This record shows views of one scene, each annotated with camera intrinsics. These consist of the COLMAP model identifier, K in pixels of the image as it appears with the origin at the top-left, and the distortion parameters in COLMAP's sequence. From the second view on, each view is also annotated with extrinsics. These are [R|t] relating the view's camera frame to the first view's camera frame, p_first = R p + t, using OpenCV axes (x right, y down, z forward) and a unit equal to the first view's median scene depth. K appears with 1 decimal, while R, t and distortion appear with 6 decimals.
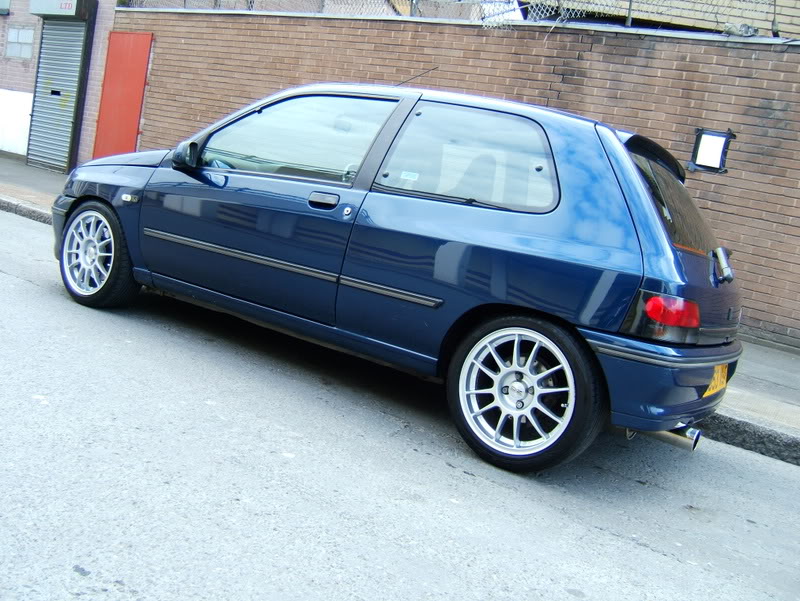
lens RADIAL K [[765.5, 0, 400.0], [0, 765.5, 300.5], [0, 0, 1]] dist [-0.136073, 0.100966]
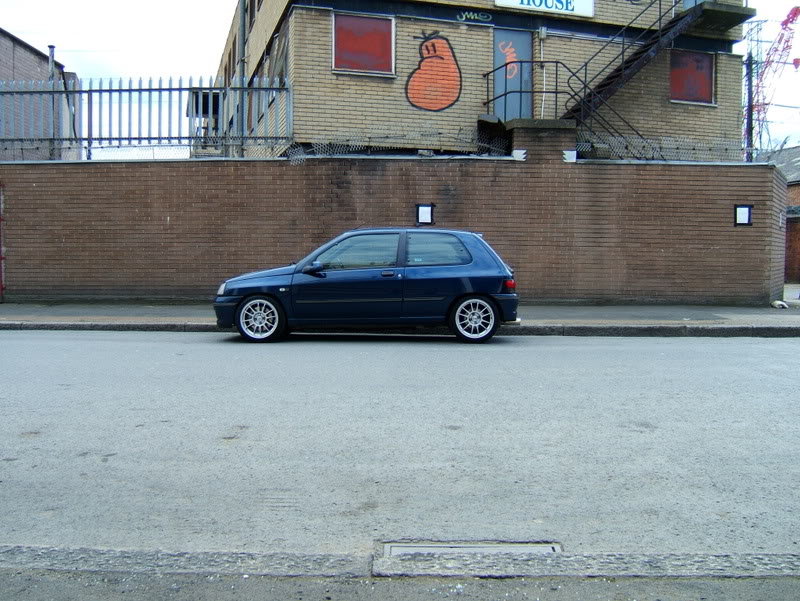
lens RADIAL K [[765.5, 0, 400.0], [0, 765.5, 300.5], [0, 0, 1]] dist [-0.136073, 0.100966]
pose [[0.831693, -0.210755, 0.513681, -0.731488], [0.231670, 0.972501, 0.023908, -0.044610], [-0.504594, 0.099120, 0.857648, -0.679365]]
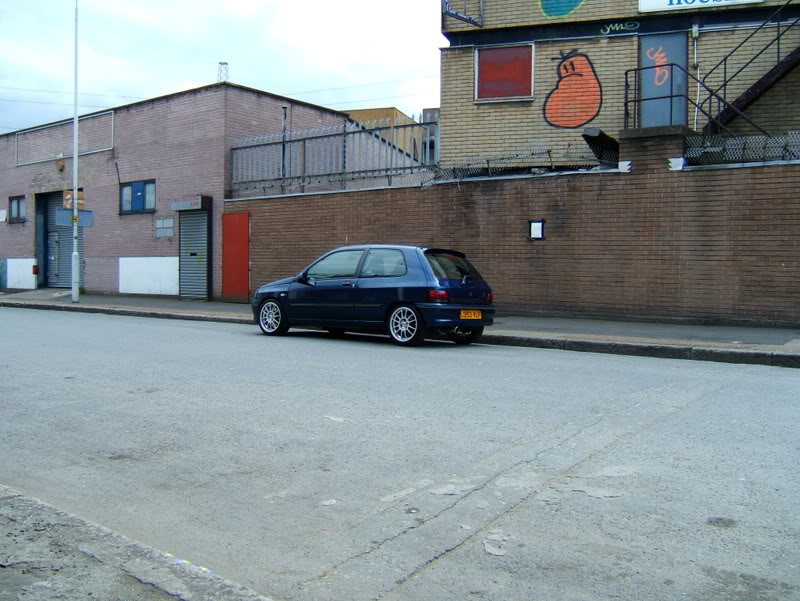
lens RADIAL K [[765.5, 0, 400.0], [0, 765.5, 300.5], [0, 0, 1]] dist [-0.136073, 0.100966]
pose [[0.981798, -0.173048, -0.078275, 0.182293], [0.162430, 0.978623, -0.126152, 0.193240], [0.098432, 0.111141, 0.988918, -1.094477]]
